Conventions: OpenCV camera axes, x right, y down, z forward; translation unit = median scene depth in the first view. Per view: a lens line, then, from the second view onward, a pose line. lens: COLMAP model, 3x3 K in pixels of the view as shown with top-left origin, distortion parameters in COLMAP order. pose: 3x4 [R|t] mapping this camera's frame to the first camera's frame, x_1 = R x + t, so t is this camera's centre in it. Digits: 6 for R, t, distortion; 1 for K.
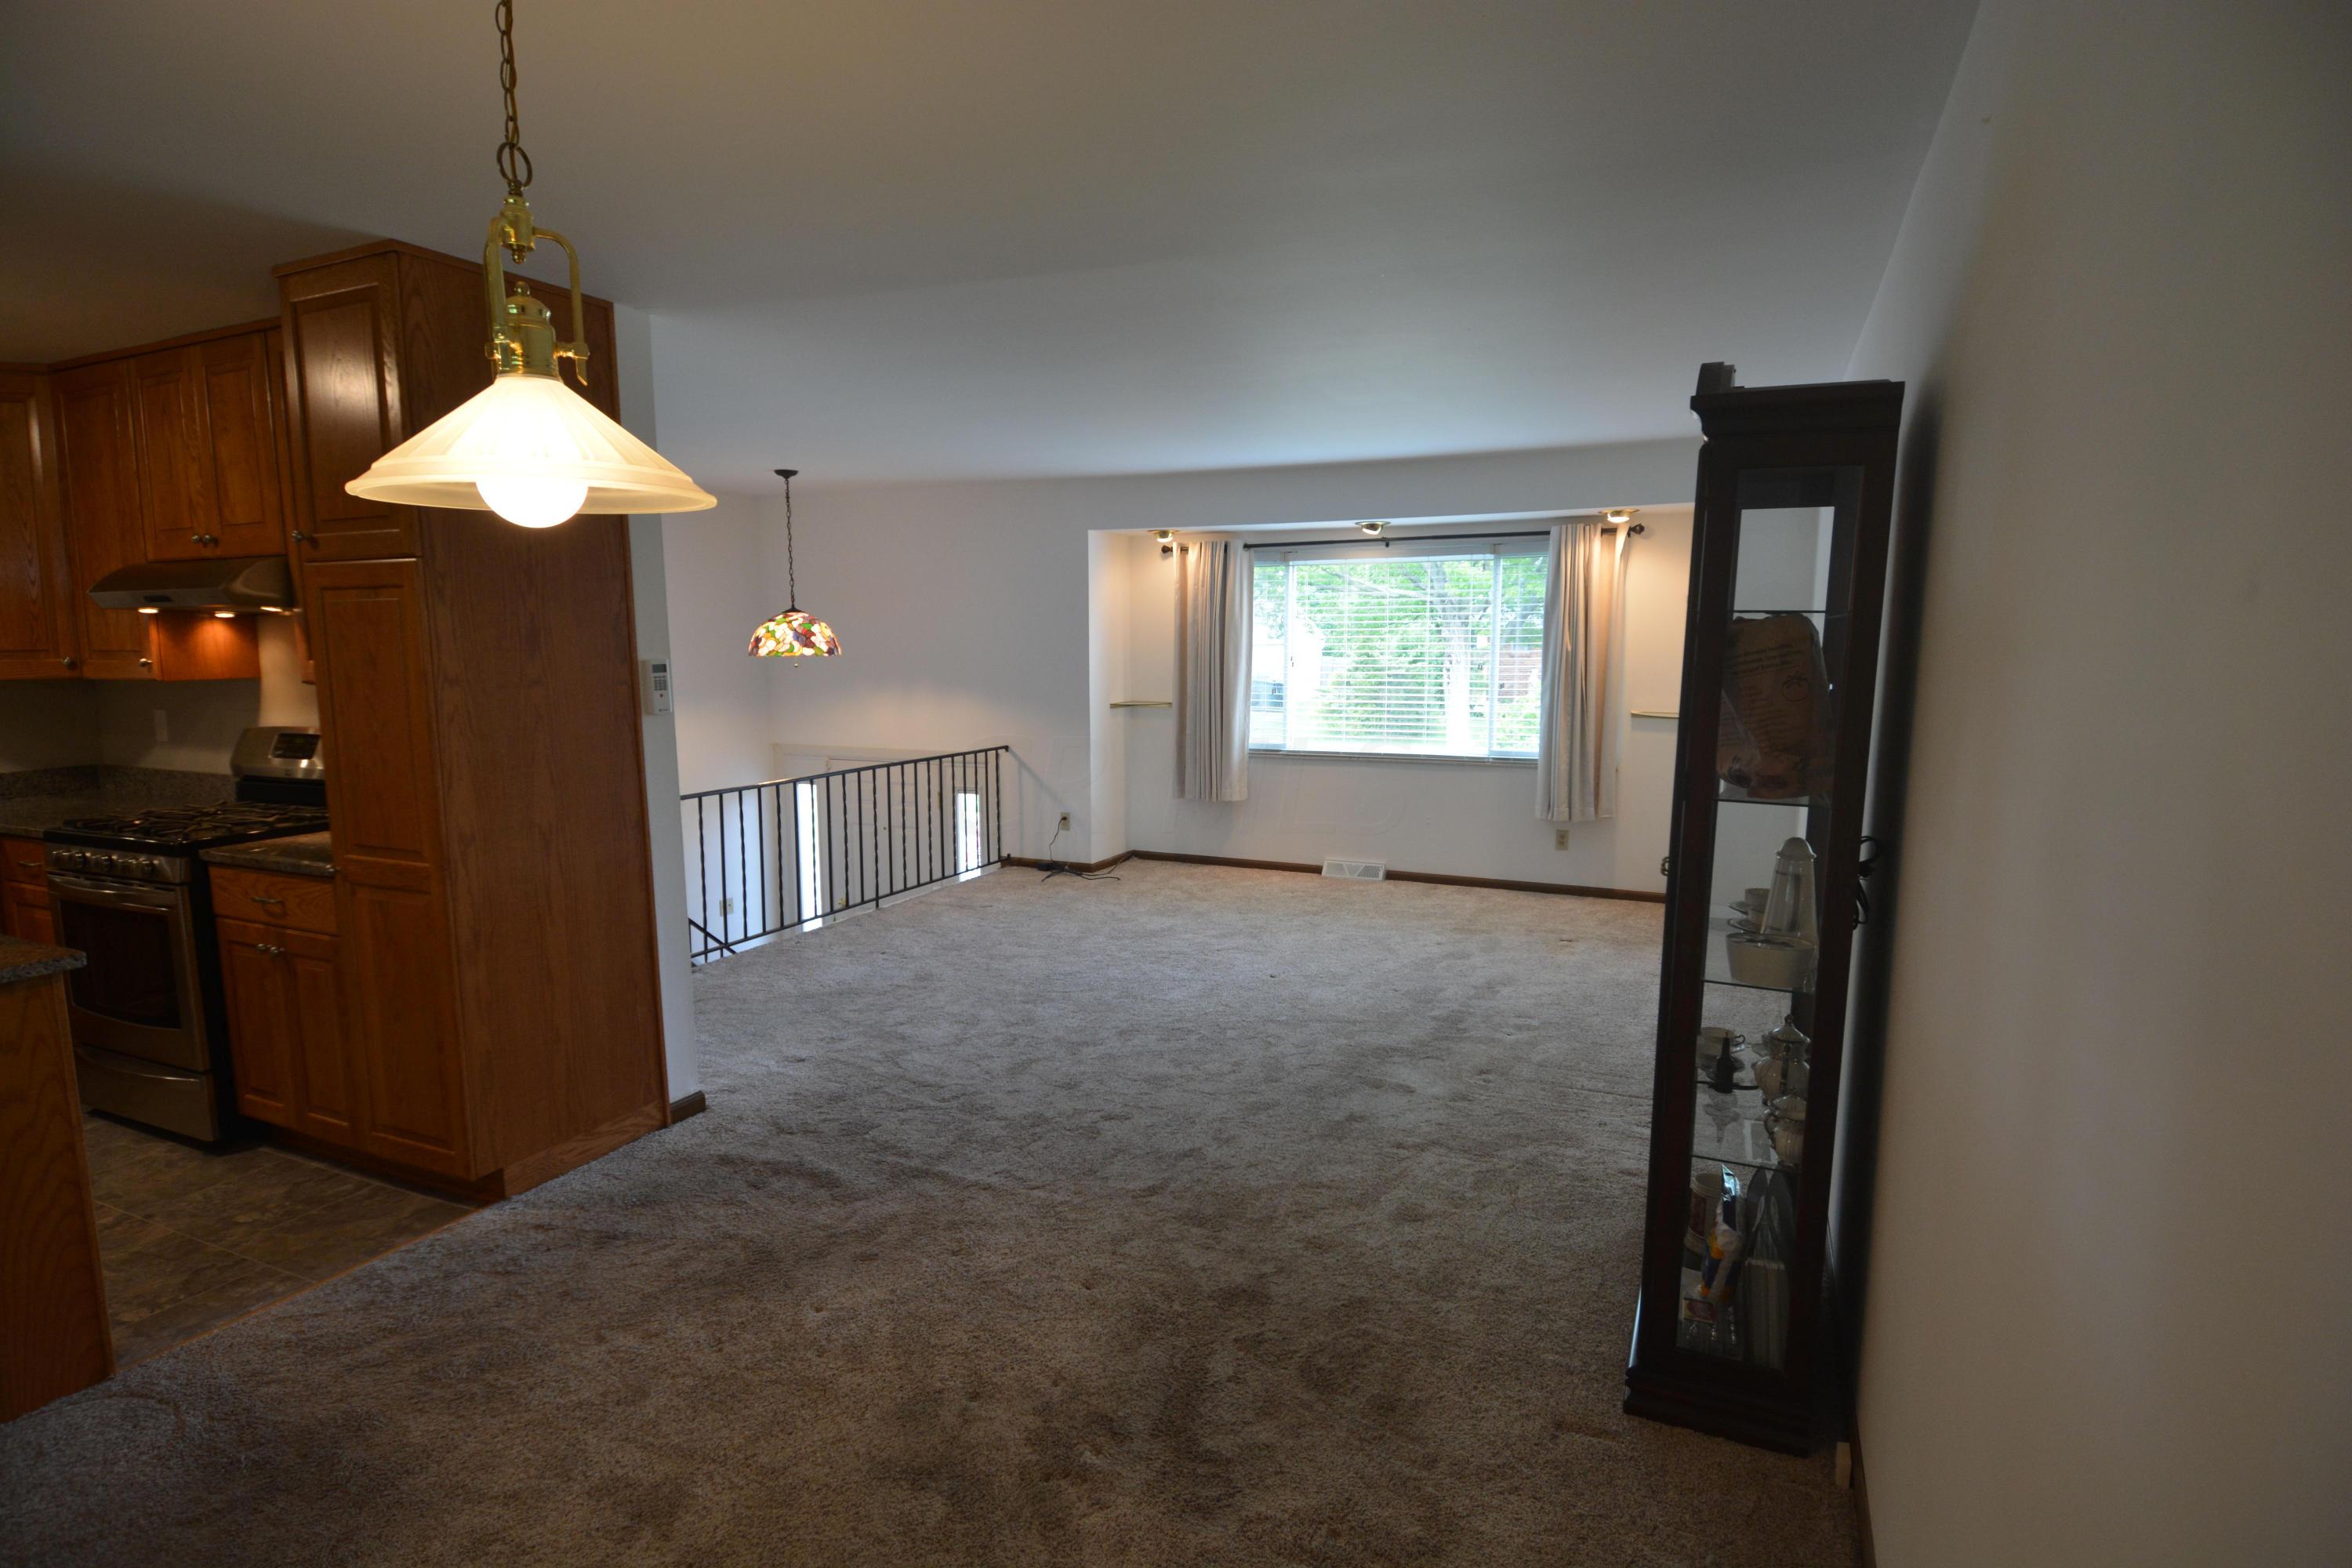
lens RADIAL K [[1219.3, 0, 1173.4], [0, 1219.3, 794.0], [0, 0, 1]] dist [0.031020, -0.038449]
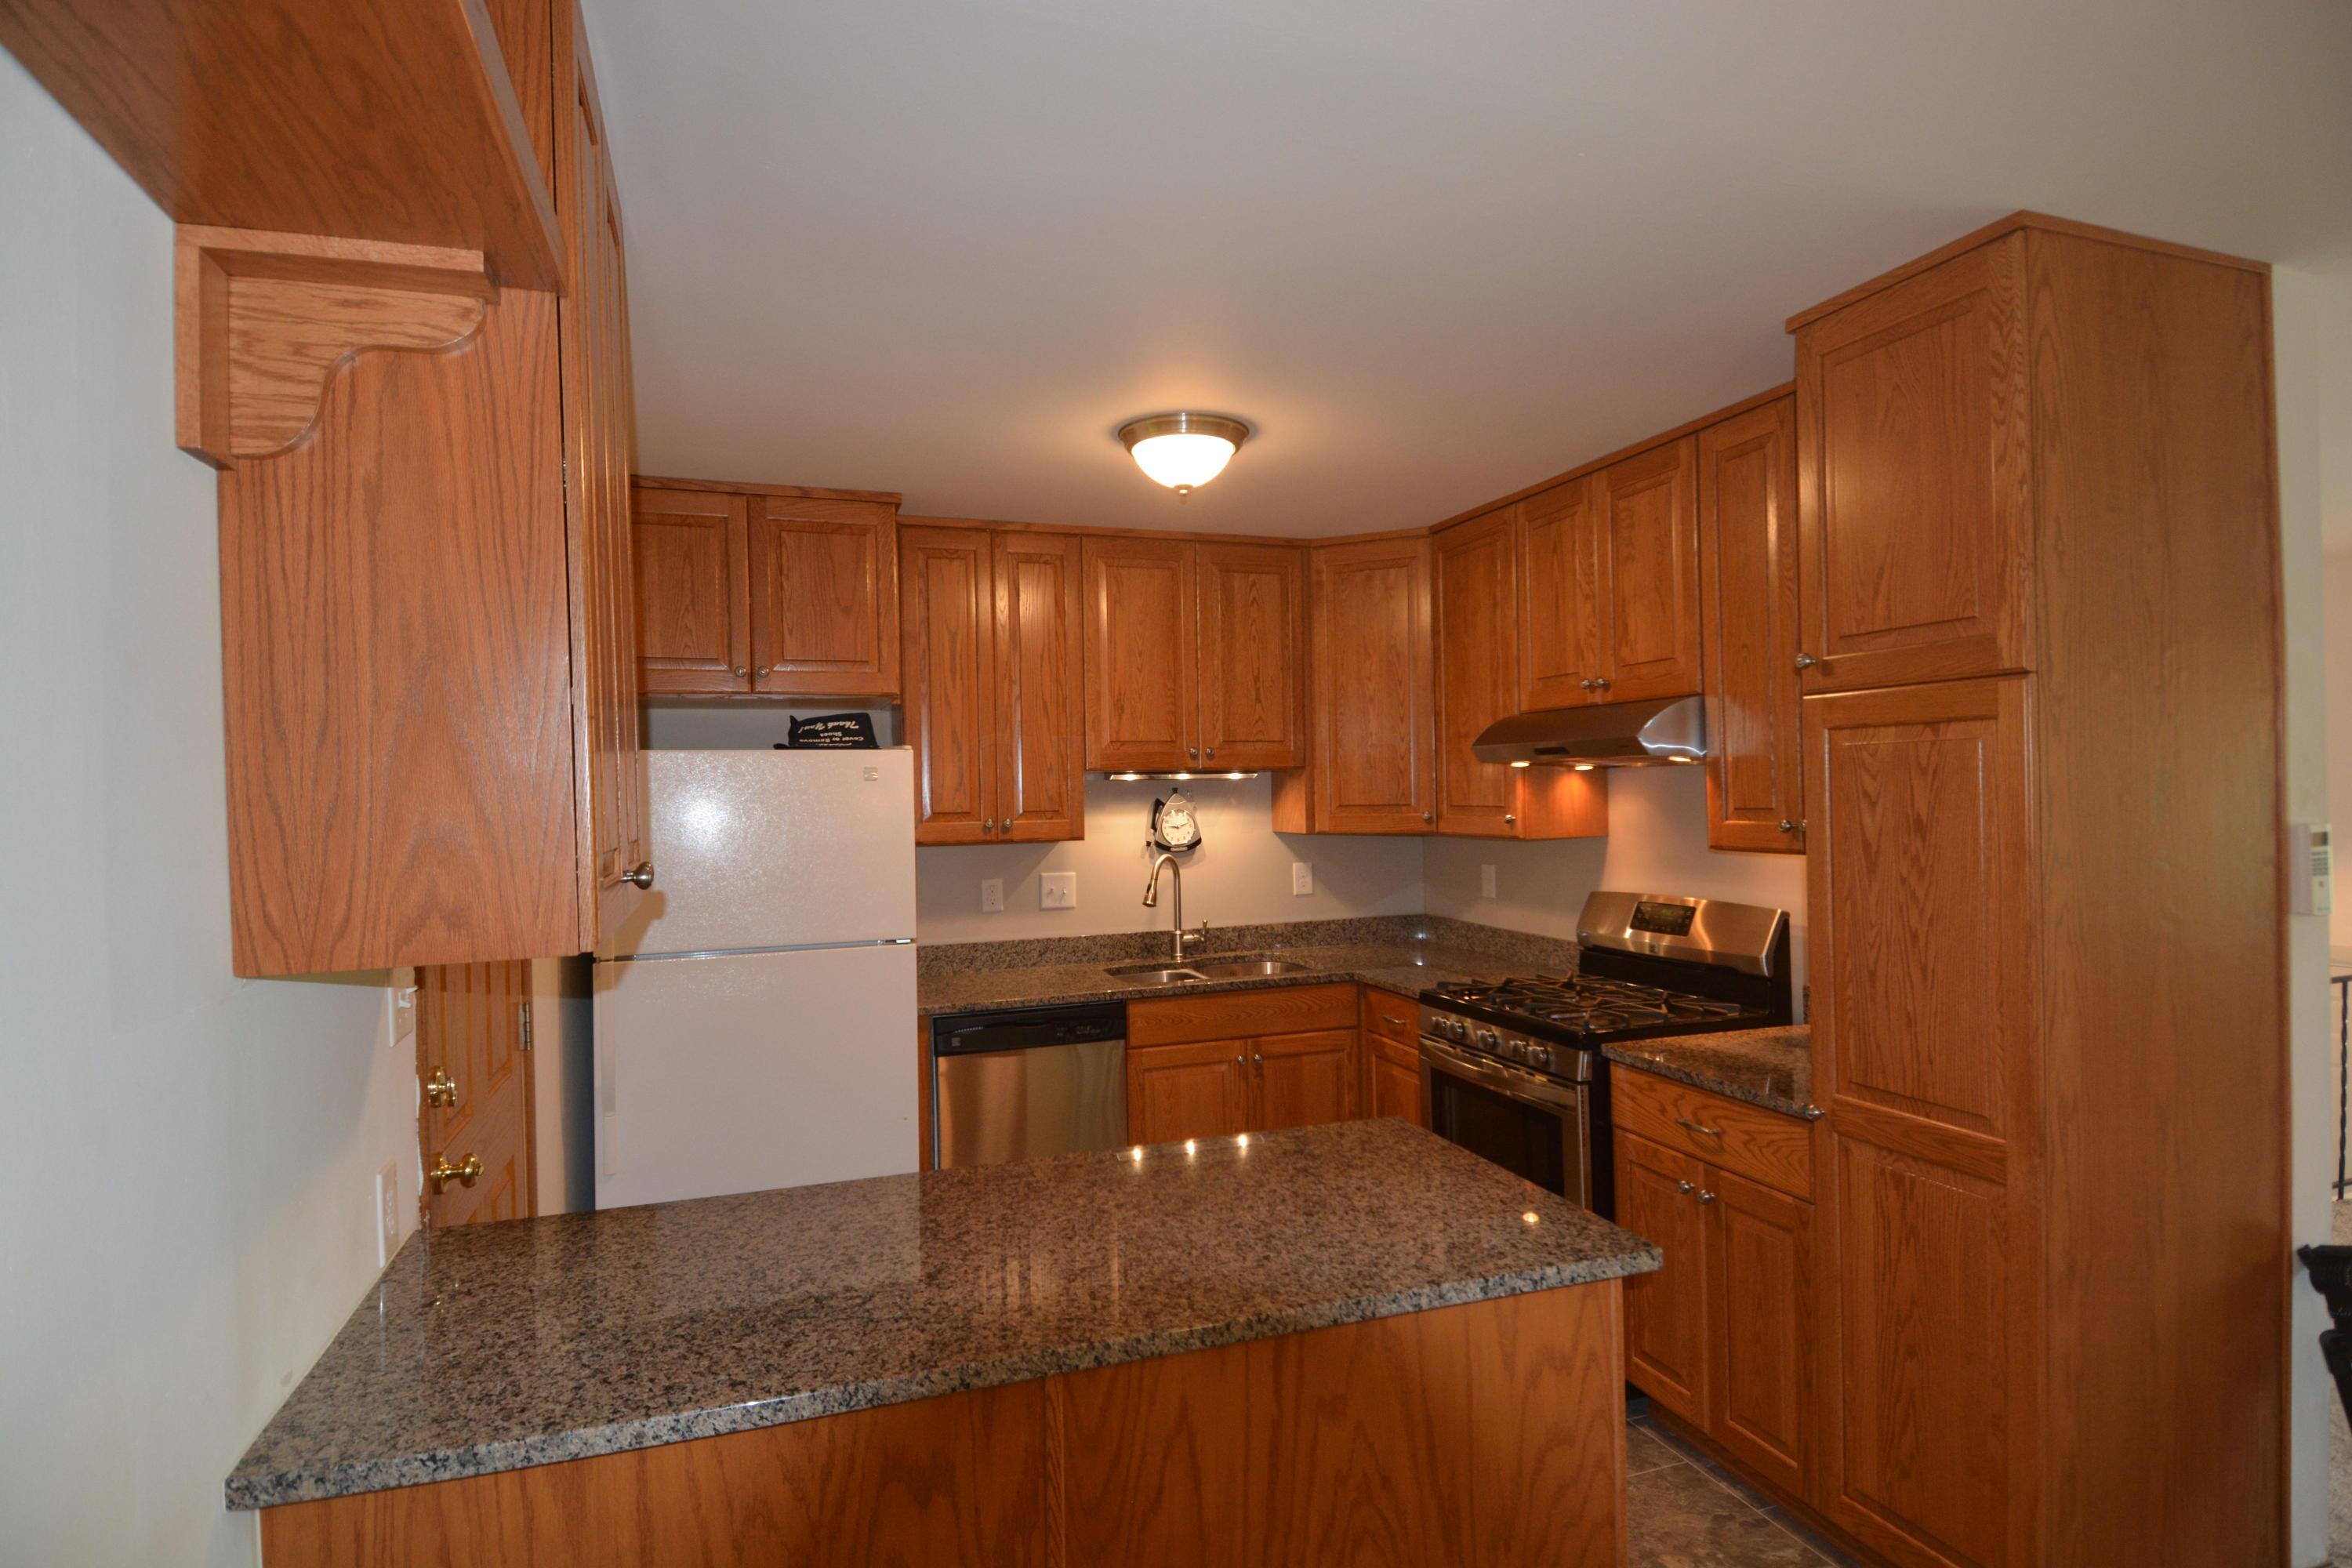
lens RADIAL K [[1215.3, 0, 1171.7], [0, 1215.3, 792.2], [0, 0, 1]] dist [0.025804, -0.039575]
pose [[0.685336, -0.008087, -0.728182, -0.365553], [-0.078040, 0.993364, -0.084480, -0.030724], [0.724033, 0.114724, 0.680157, 0.184766]]
